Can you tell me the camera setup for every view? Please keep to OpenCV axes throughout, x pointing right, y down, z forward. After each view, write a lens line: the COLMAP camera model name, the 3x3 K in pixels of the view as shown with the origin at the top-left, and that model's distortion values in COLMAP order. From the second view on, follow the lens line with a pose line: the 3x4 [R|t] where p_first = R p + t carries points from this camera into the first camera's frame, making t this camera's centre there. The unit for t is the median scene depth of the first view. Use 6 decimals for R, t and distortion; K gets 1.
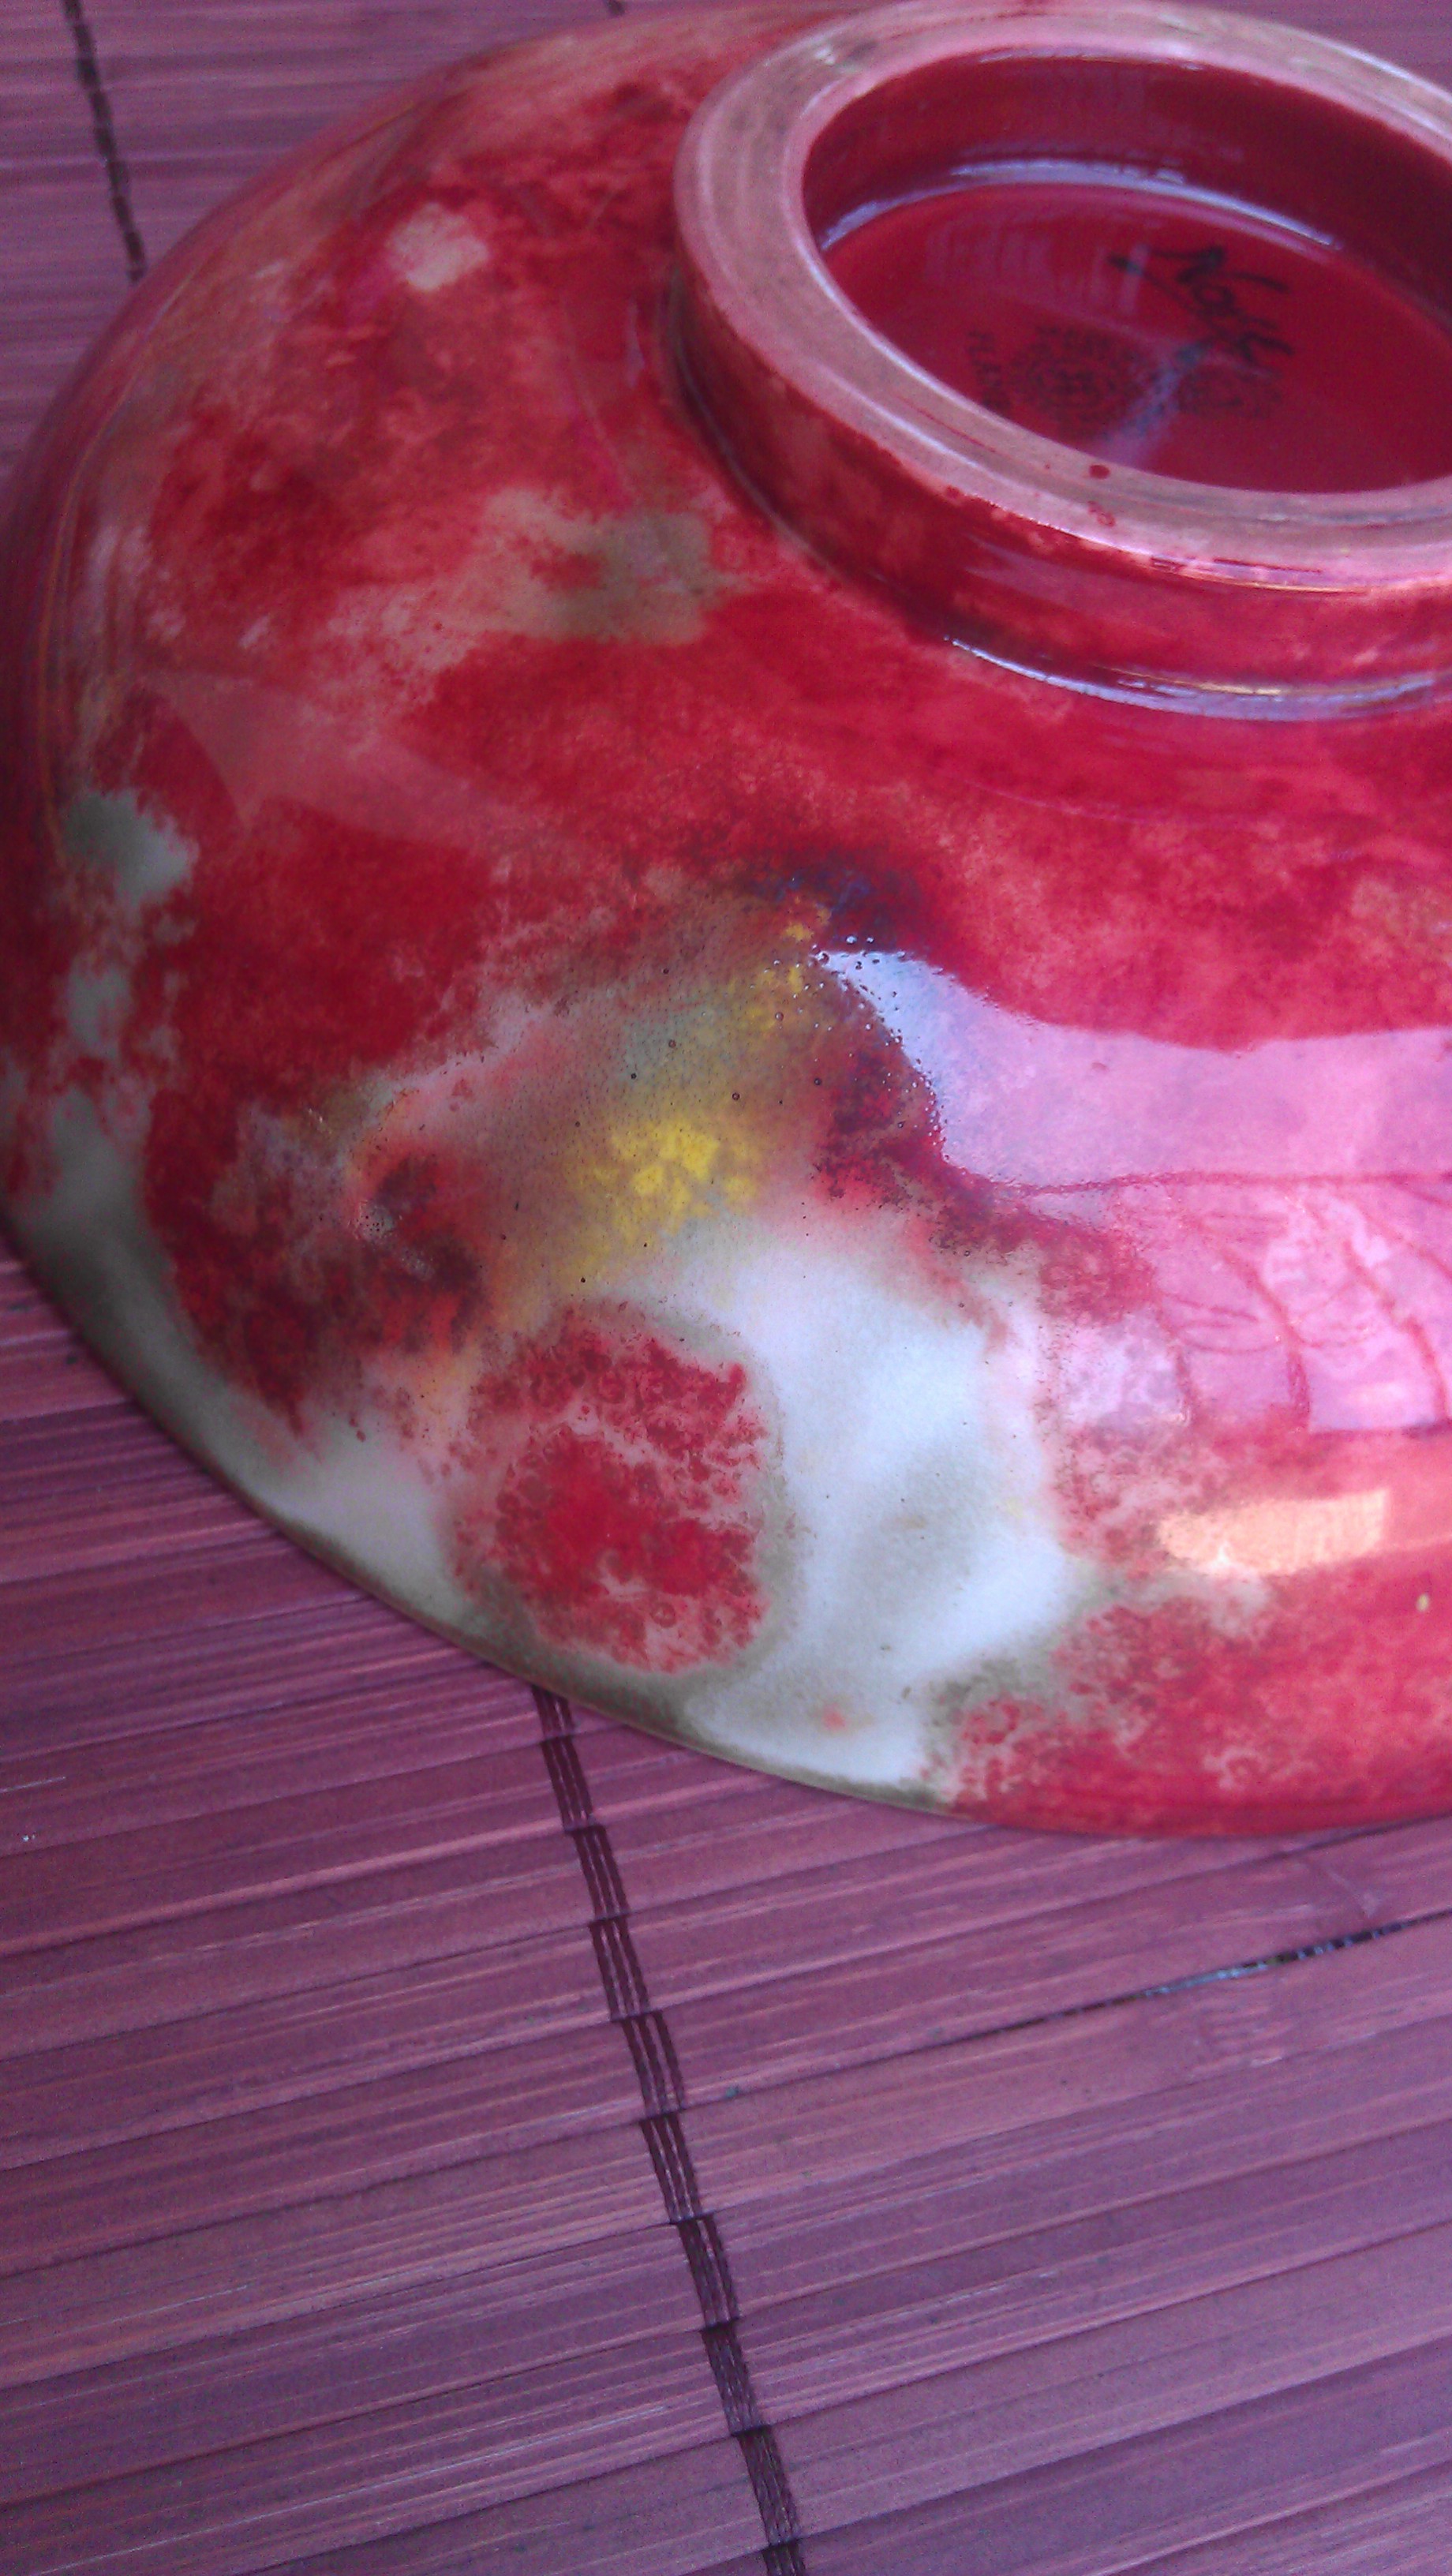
lens RADIAL K [[2576.0, 0, 726.0], [0, 2576.0, 1288.0], [0, 0, 1]] dist [0.144306, -0.550700]
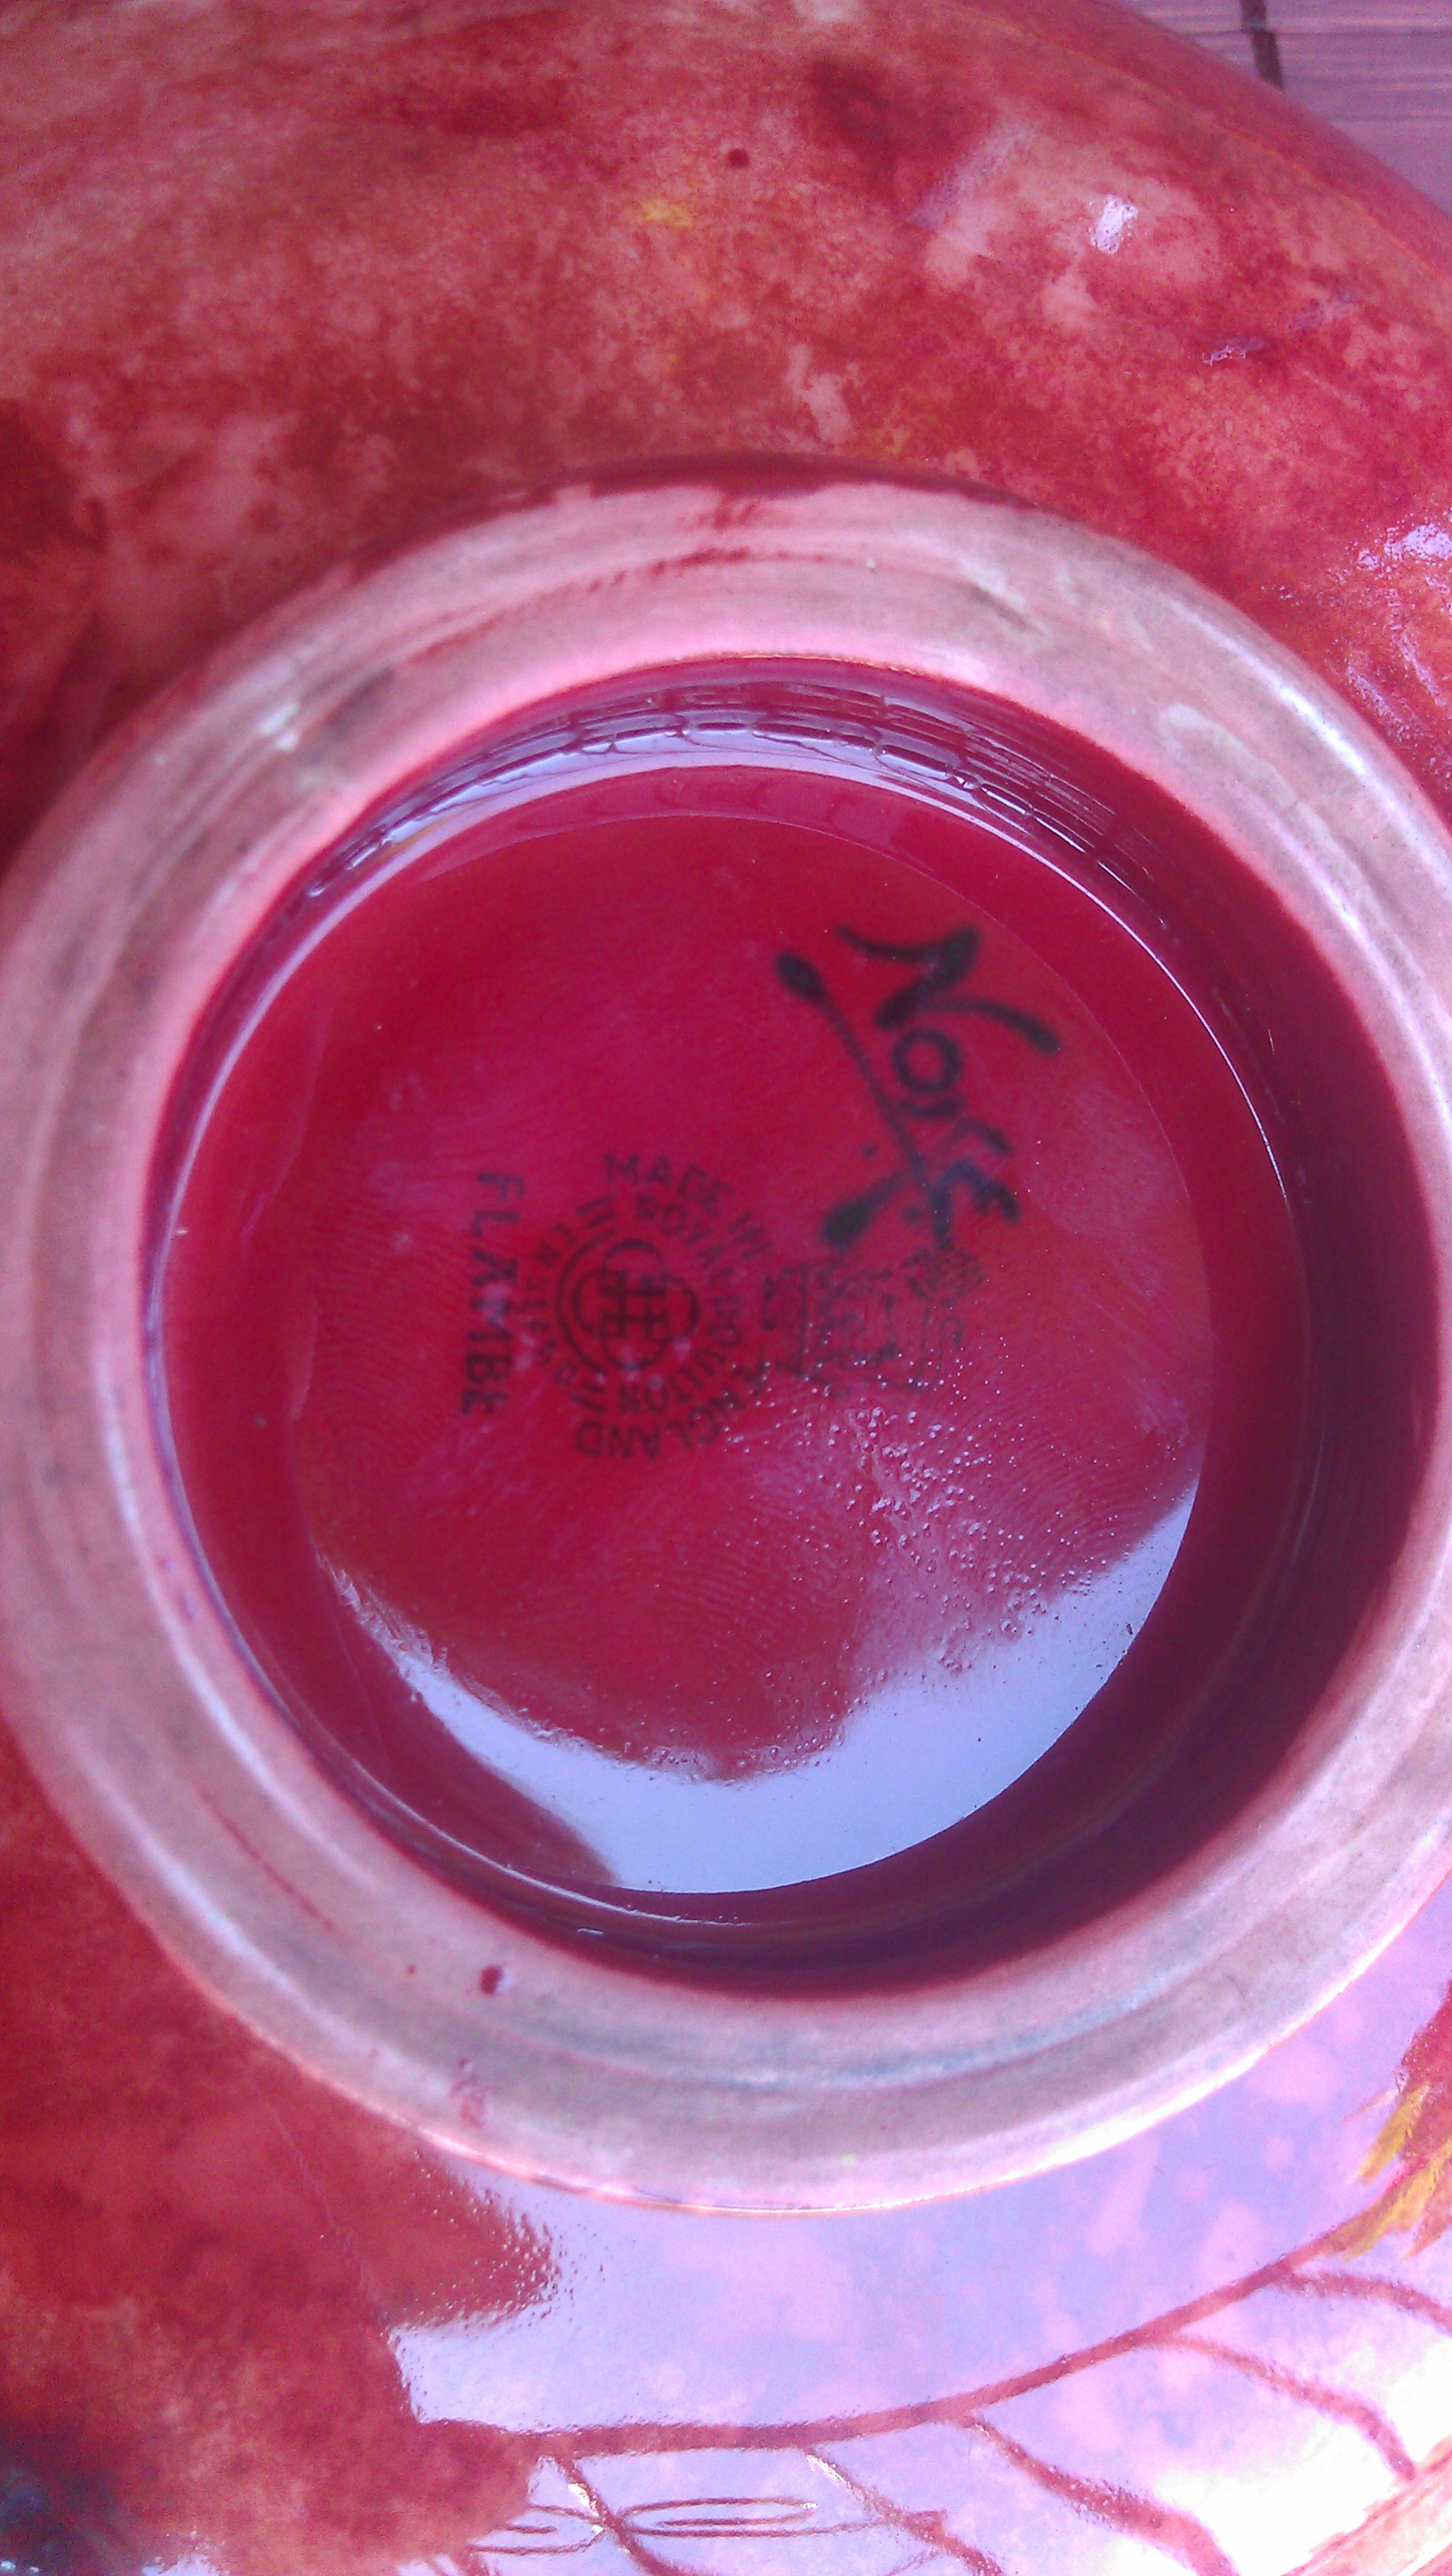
lens RADIAL K [[2628.3, 0, 680.1], [0, 2628.3, 1288.1], [0, 0, 1]] dist [0.058462, -0.343524]
pose [[0.983516, 0.160973, 0.082365, 0.110191], [-0.180694, 0.857903, 0.480990, -0.769050], [0.006765, -0.487945, 0.872848, 0.543976]]
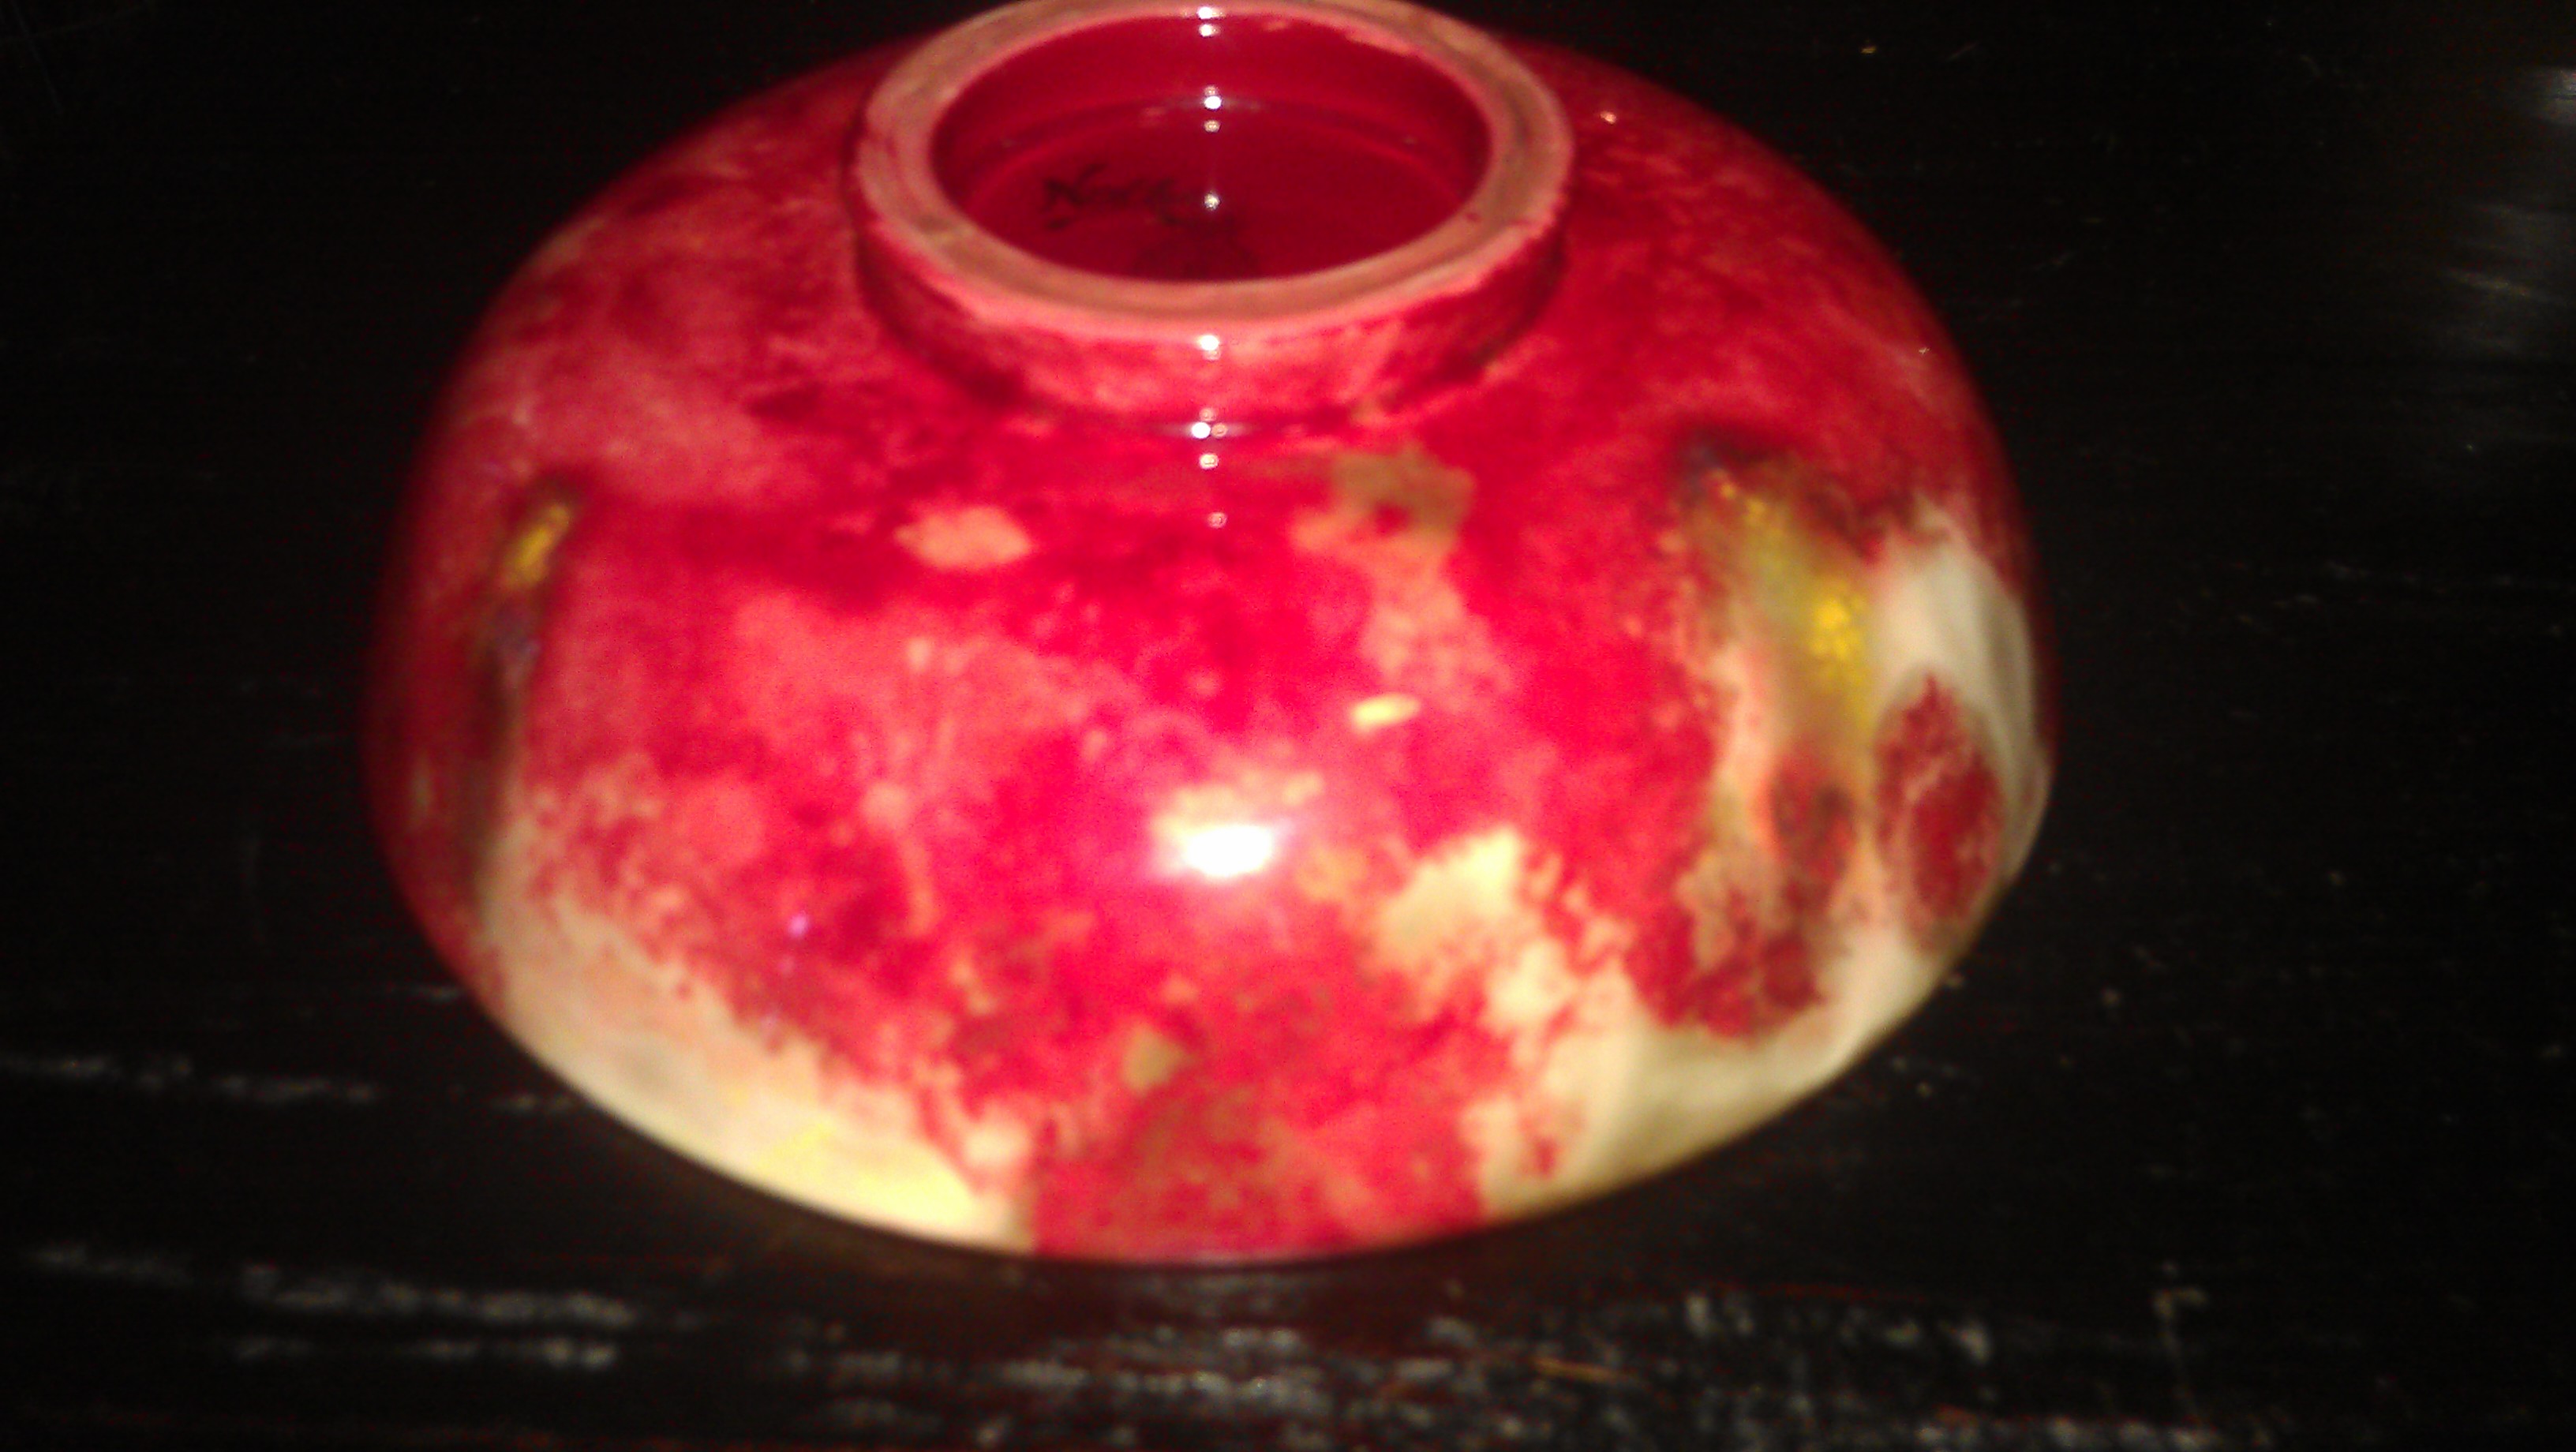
lens RADIAL K [[2576.0, 0, 1305.3], [0, 2576.0, 741.5], [0, 0, 1]] dist [0.144306, -0.550700]
pose [[0.234021, -0.727329, 0.645156, -1.074189], [0.802362, 0.519225, 0.294313, -0.681104], [-0.549044, 0.448774, 0.705091, 0.135820]]
